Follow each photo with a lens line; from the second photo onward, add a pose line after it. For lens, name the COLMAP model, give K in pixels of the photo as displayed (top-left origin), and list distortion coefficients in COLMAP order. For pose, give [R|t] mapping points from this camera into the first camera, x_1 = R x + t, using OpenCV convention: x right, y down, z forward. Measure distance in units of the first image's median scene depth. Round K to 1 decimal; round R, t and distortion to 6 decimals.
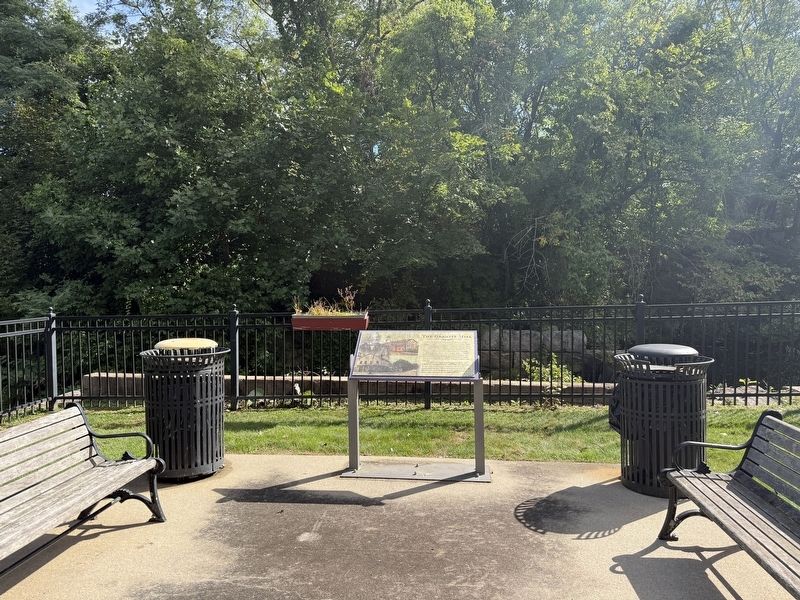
lens RADIAL K [[567.3, 0, 400.1], [0, 567.3, 298.4], [0, 0, 1]] dist [0.003570, -0.000312]
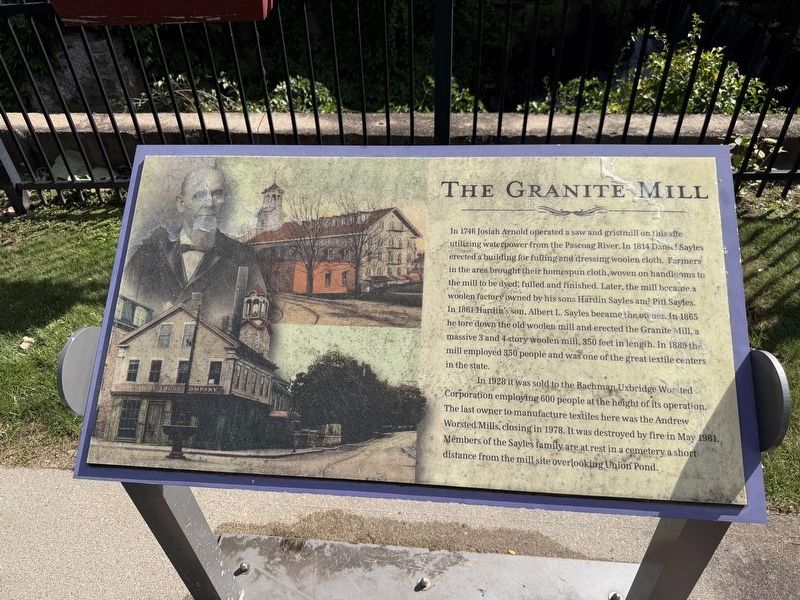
lens RADIAL K [[567.3, 0, 399.8], [0, 567.3, 300.4], [0, 0, 1]] dist [0.003570, -0.000312]
pose [[0.999373, -0.034329, -0.008668, 0.025580], [0.032510, 0.792702, 0.608742, -0.022576], [-0.014027, -0.608642, 0.793321, 0.846761]]
